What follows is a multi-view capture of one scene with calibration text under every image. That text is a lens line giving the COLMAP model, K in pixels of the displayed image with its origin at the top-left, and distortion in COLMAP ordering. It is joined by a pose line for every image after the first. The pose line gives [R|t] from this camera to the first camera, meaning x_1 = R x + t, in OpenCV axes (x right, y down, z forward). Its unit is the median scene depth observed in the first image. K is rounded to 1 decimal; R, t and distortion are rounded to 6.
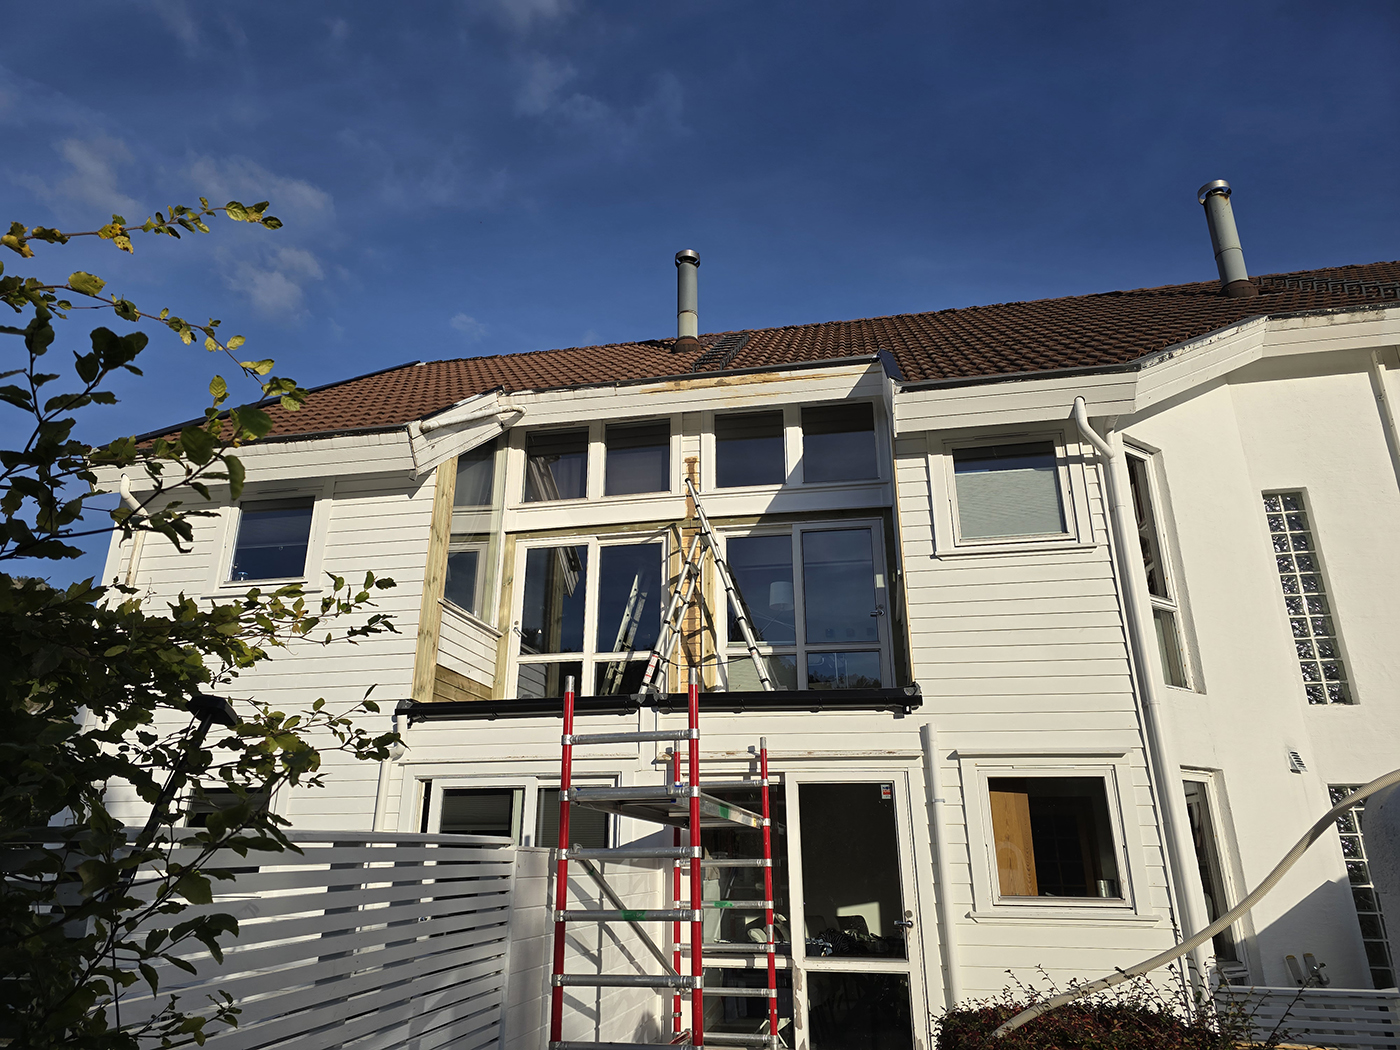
lens RADIAL K [[924.5, 0, 700.0], [0, 924.5, 525.0], [0, 0, 1]] dist [0.083226, -0.000236]
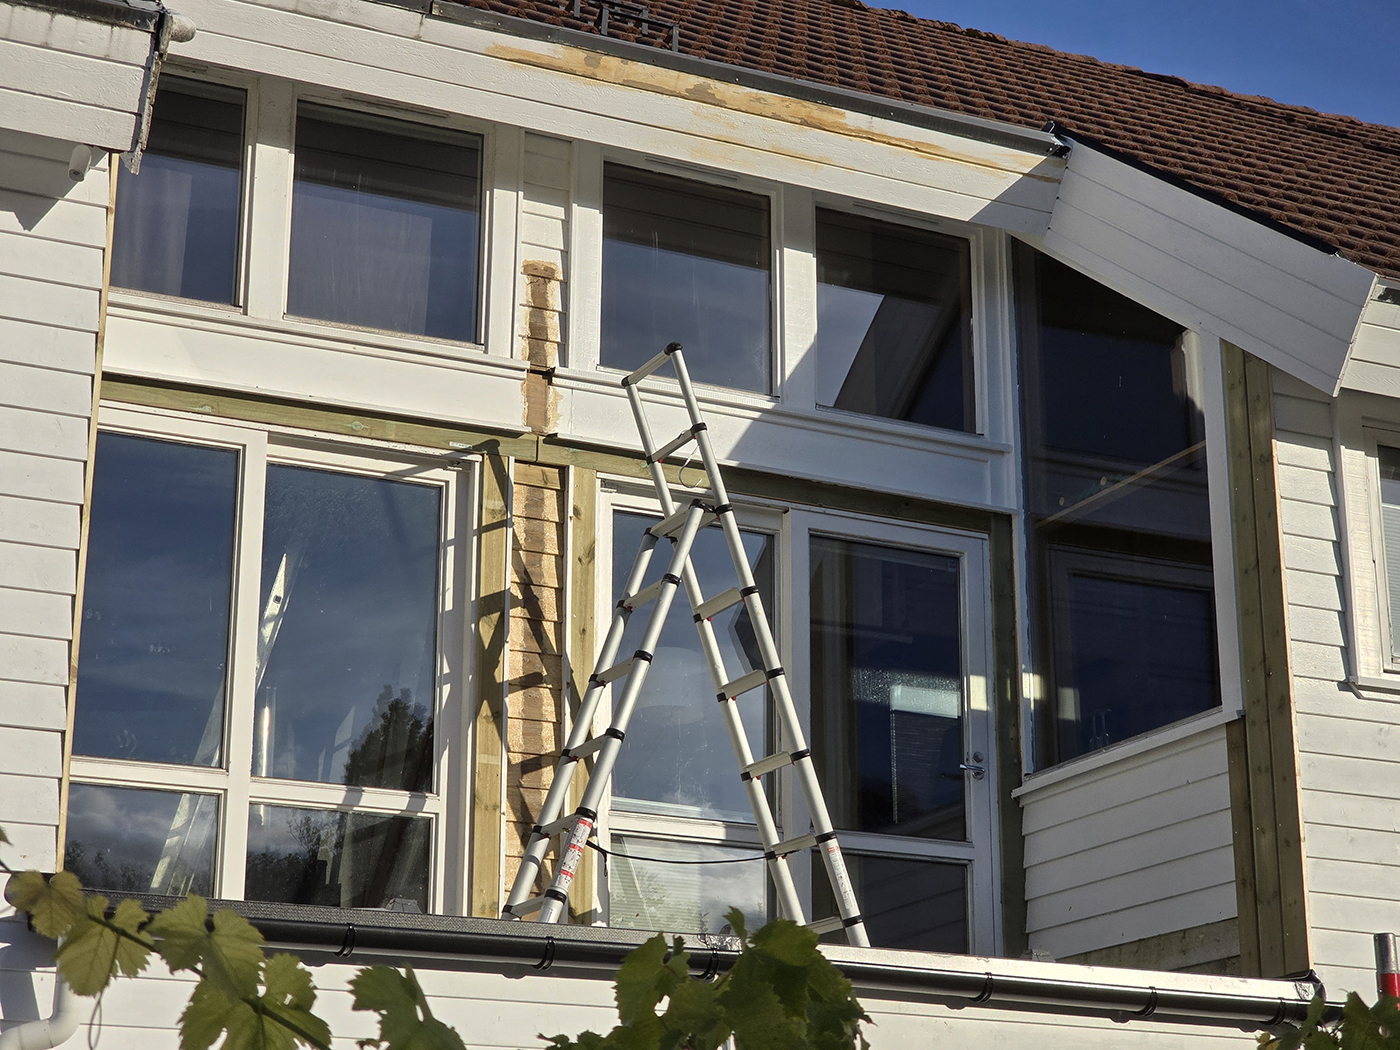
lens RADIAL K [[2676.5, 0, 700.0], [0, 2676.5, 525.0], [0, 0, 1]] dist [-0.019652, 0.039850]
pose [[0.806376, 0.177781, 0.564049, -0.550509], [-0.200061, 0.979520, -0.022721, 0.038299], [-0.556537, -0.094522, 0.825428, 0.114454]]
